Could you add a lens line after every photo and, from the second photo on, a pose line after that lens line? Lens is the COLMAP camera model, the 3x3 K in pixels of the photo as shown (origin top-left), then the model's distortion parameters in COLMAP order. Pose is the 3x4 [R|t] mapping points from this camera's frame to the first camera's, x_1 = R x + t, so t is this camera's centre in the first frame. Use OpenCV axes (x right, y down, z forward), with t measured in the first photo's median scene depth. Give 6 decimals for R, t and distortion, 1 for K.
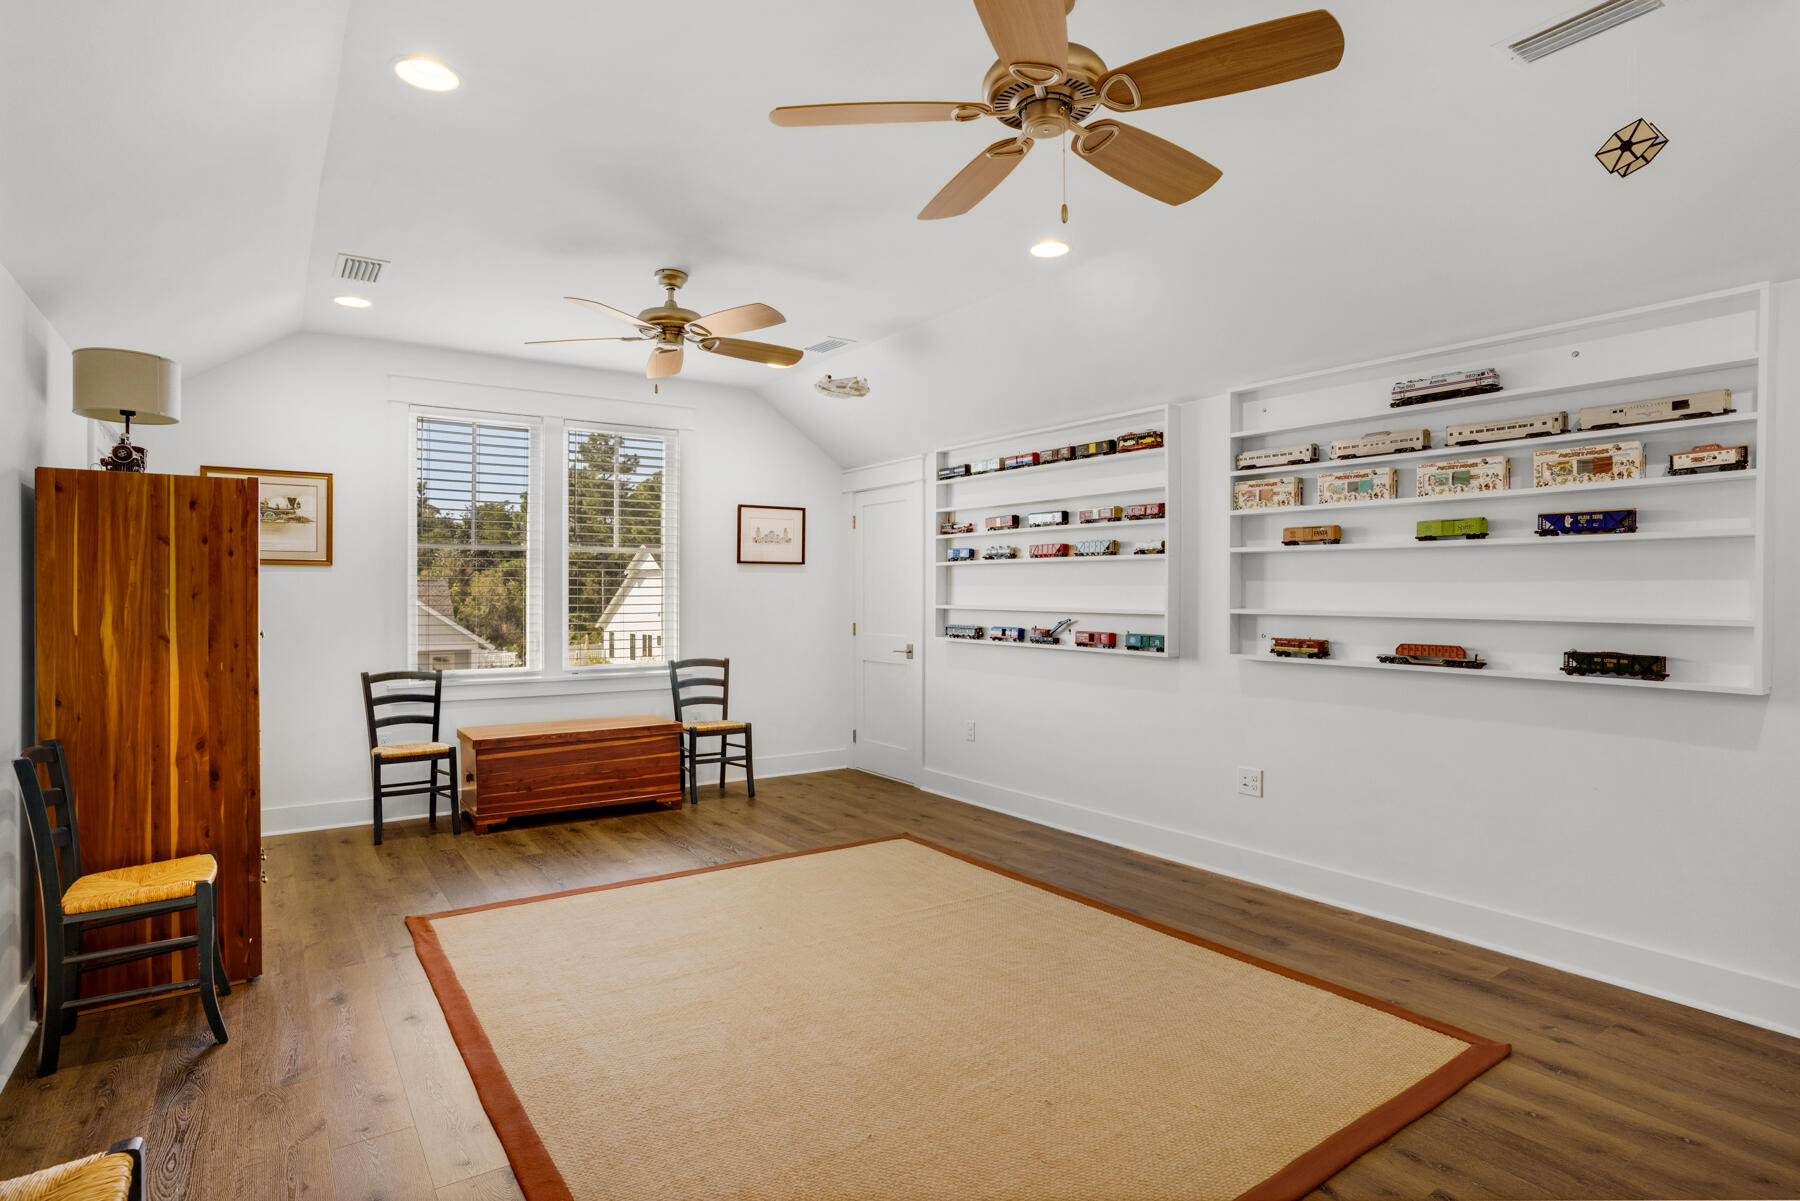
lens RADIAL K [[924.9, 0, 893.8], [0, 924.9, 616.7], [0, 0, 1]] dist [-0.048401, 0.011458]
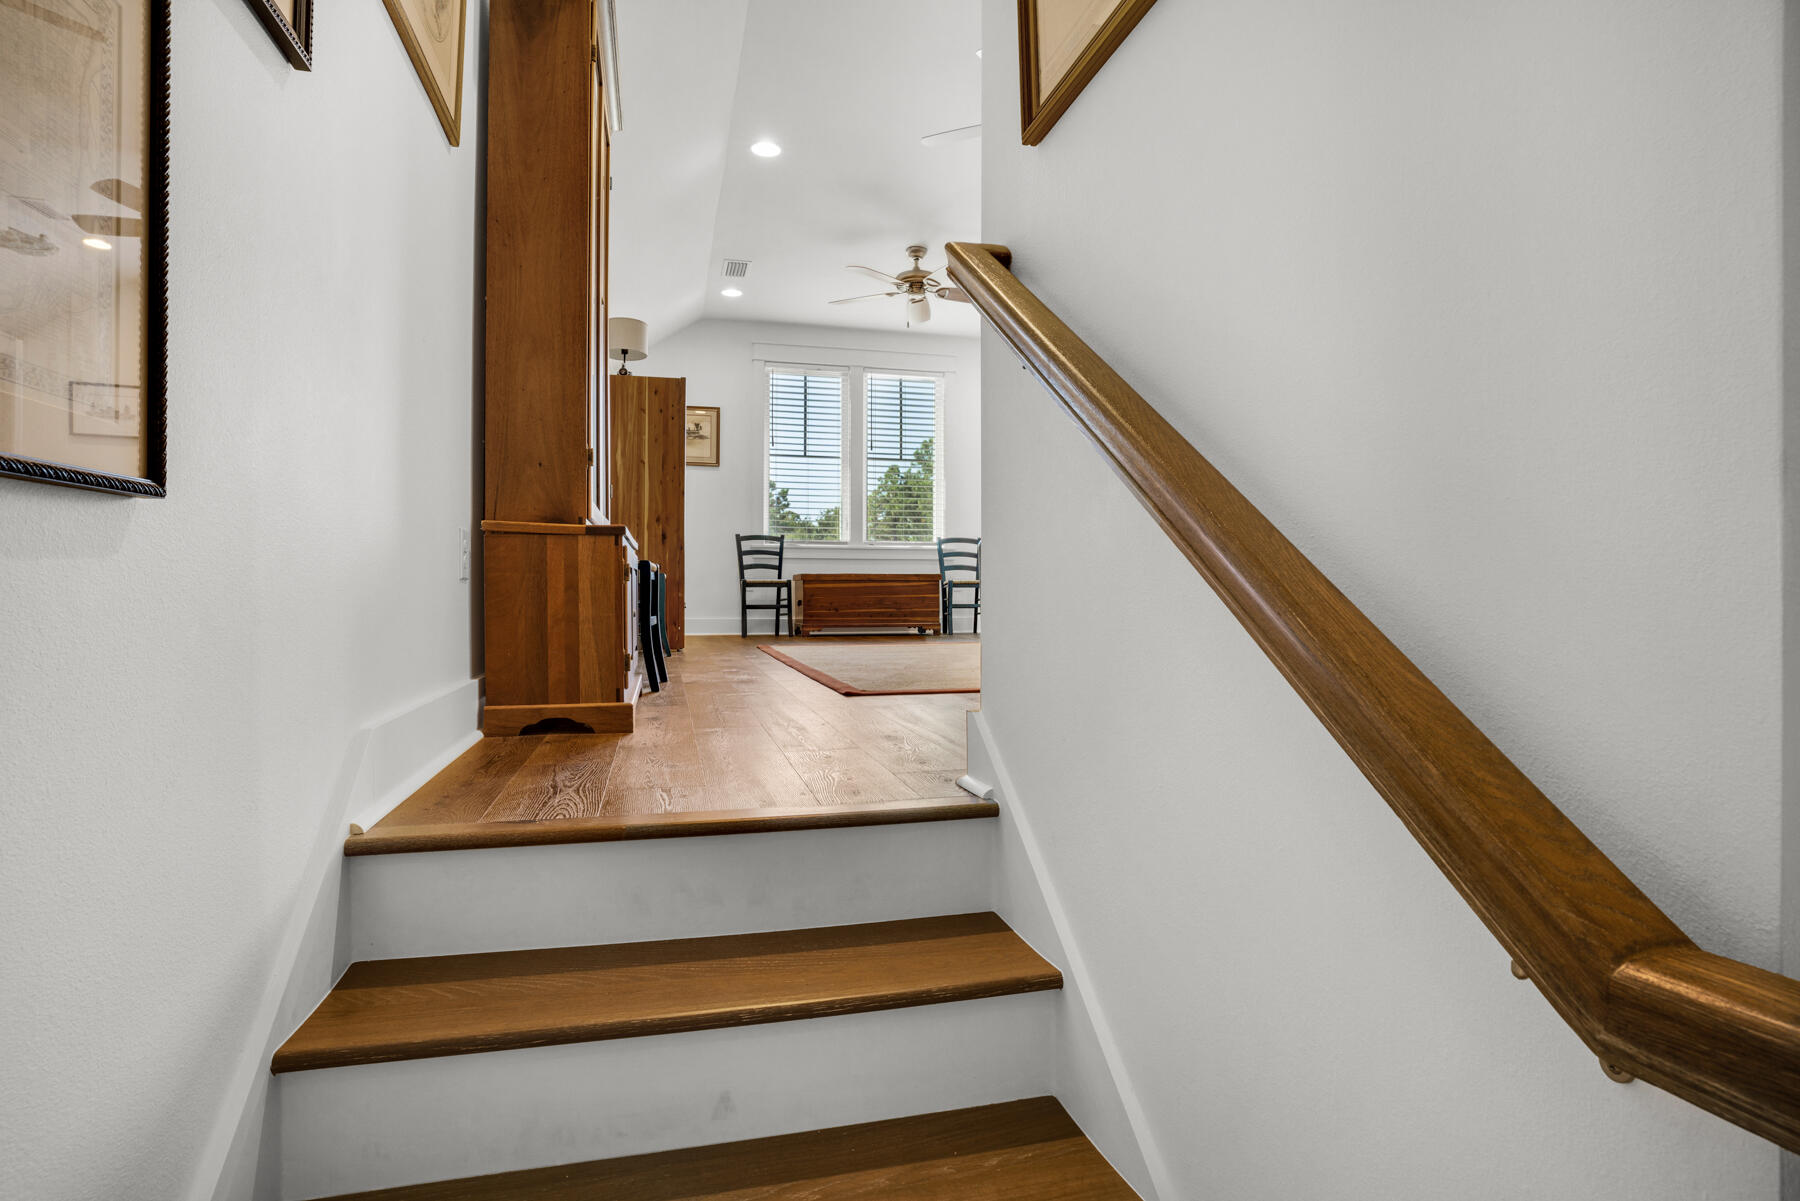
lens RADIAL K [[900.5, 0, 894.4], [0, 900.5, 590.4], [0, 0, 1]] dist [-0.053484, 0.011628]
pose [[0.937457, -0.009079, -0.347983, 0.200919], [-0.000576, 0.999618, -0.027631, 0.201213], [0.348101, 0.026103, 0.937093, -0.338640]]
